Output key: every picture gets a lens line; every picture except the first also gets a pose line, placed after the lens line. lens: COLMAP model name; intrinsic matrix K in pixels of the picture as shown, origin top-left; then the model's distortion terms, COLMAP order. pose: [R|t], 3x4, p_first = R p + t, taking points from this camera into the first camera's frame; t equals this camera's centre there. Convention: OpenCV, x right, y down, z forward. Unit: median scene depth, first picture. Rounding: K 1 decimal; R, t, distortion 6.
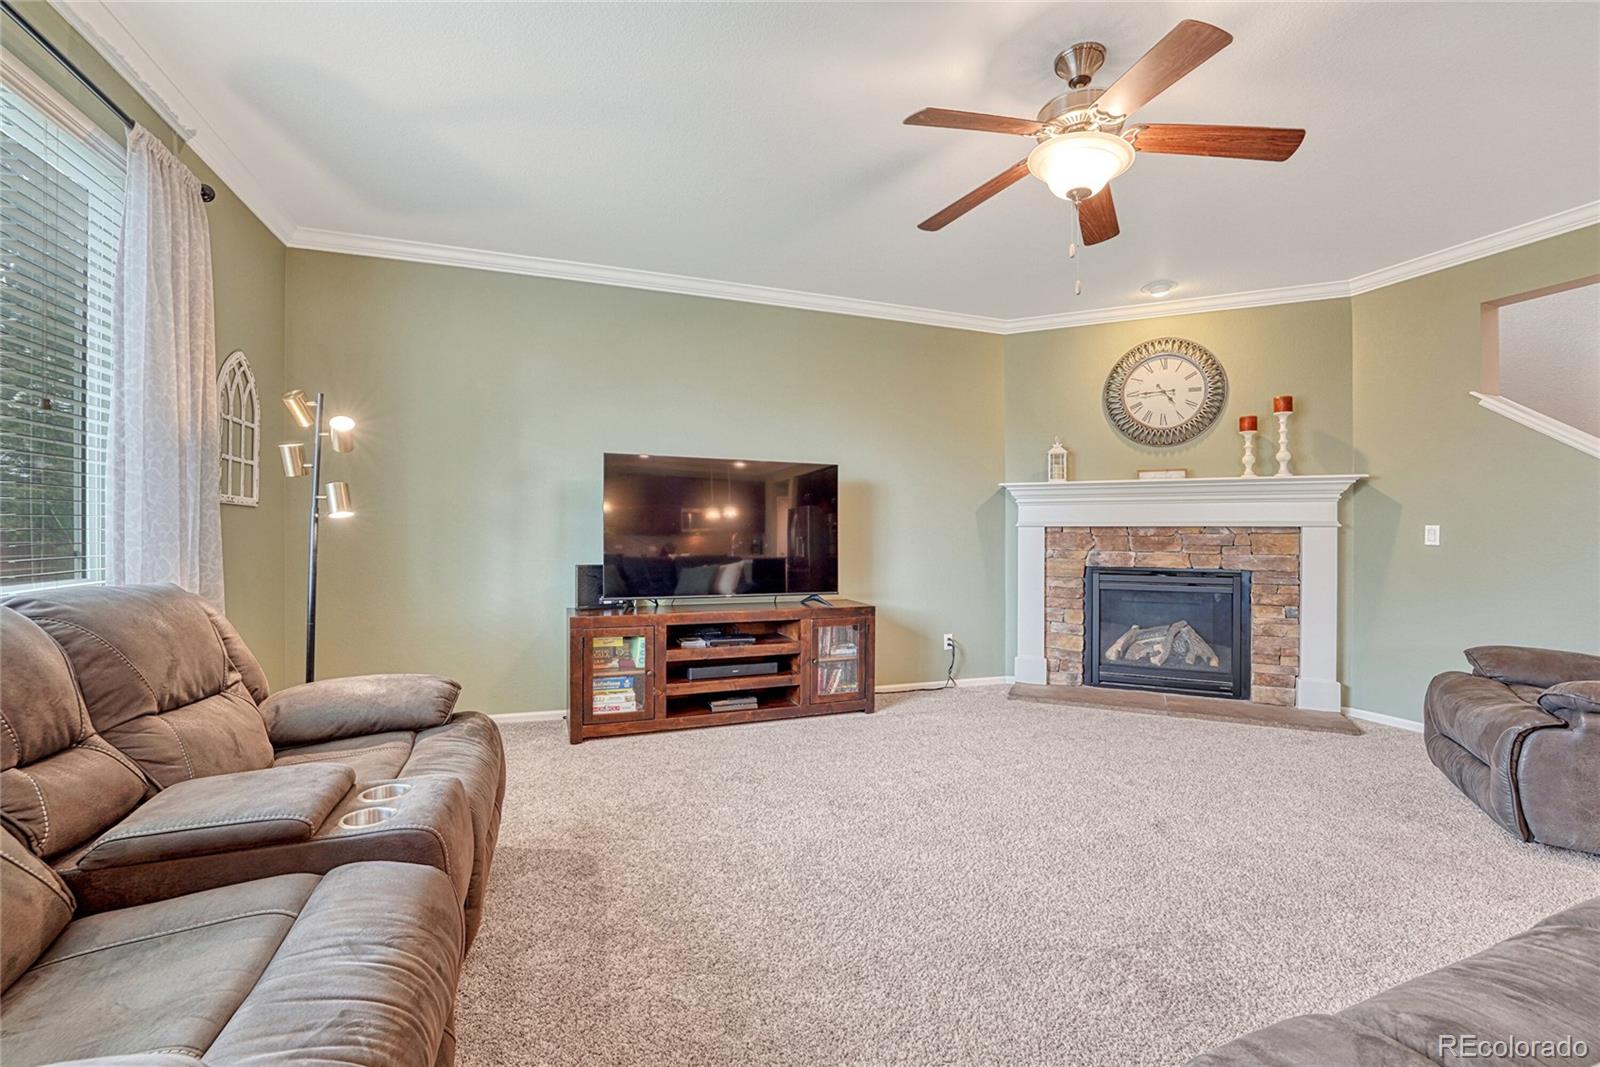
lens RADIAL K [[659.8, 0, 800.0], [0, 659.8, 533.5], [0, 0, 1]] dist [-0.014746, 0.000277]
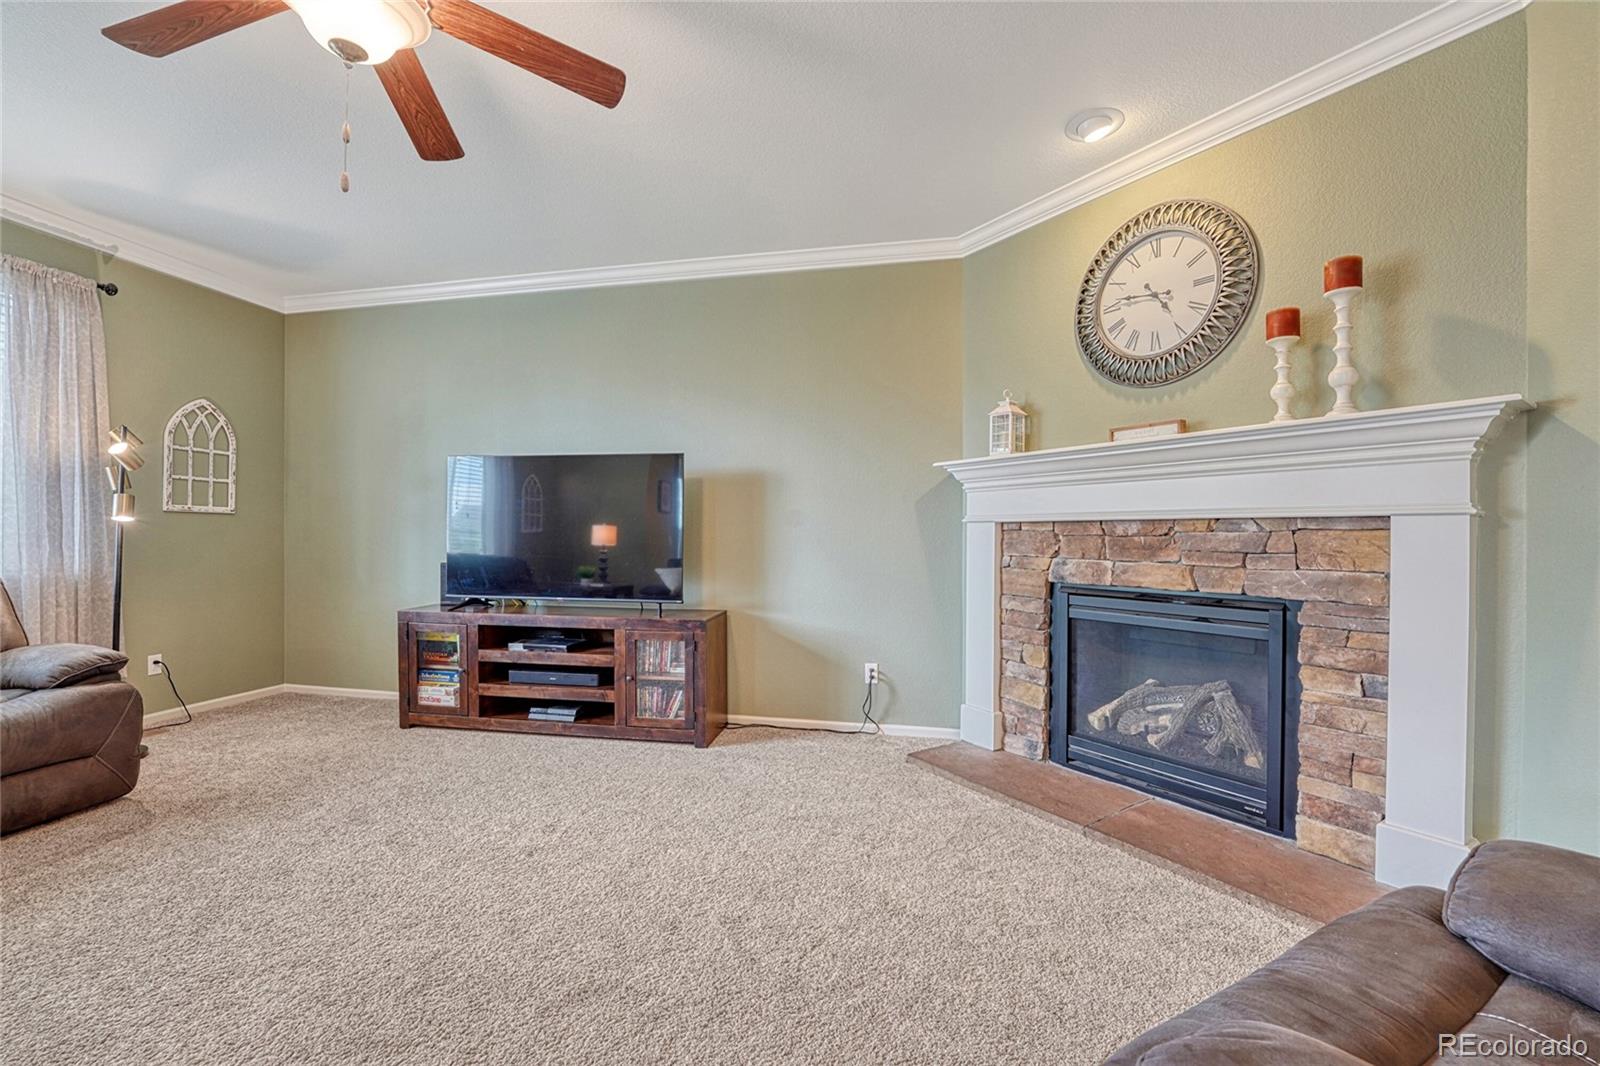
lens RADIAL K [[651.5, 0, 800.8], [0, 651.5, 538.4], [0, 0, 1]] dist [-0.019425, 0.000217]
pose [[0.857913, 0.000853, -0.513794, 0.608188], [0.001045, 0.999994, 0.003405, 0.004543], [0.513794, -0.003459, 0.857907, 0.342889]]
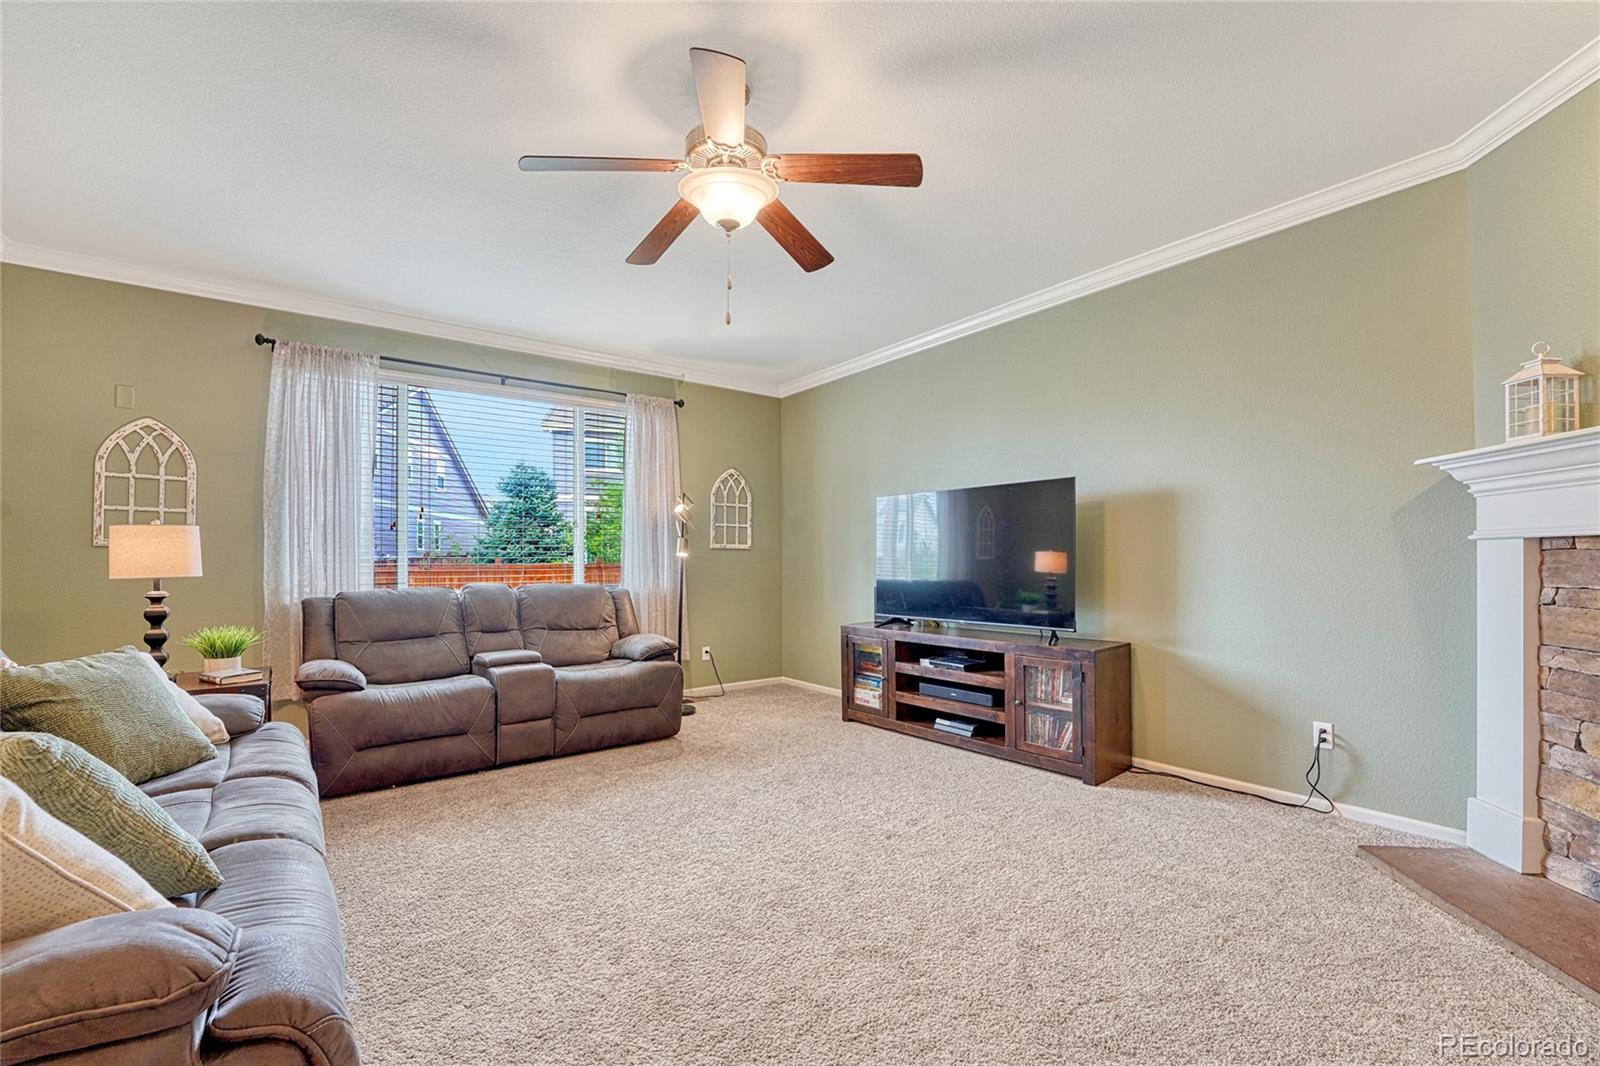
lens RADIAL K [[656.5, 0, 811.6], [0, 656.5, 557.9], [0, 0, 1]] dist [-0.019255, 0.000217]
pose [[0.325785, -0.013732, -0.945344, 0.710642], [0.008925, 0.999895, -0.011449, 0.004850], [0.945402, -0.004707, 0.325873, 0.407550]]
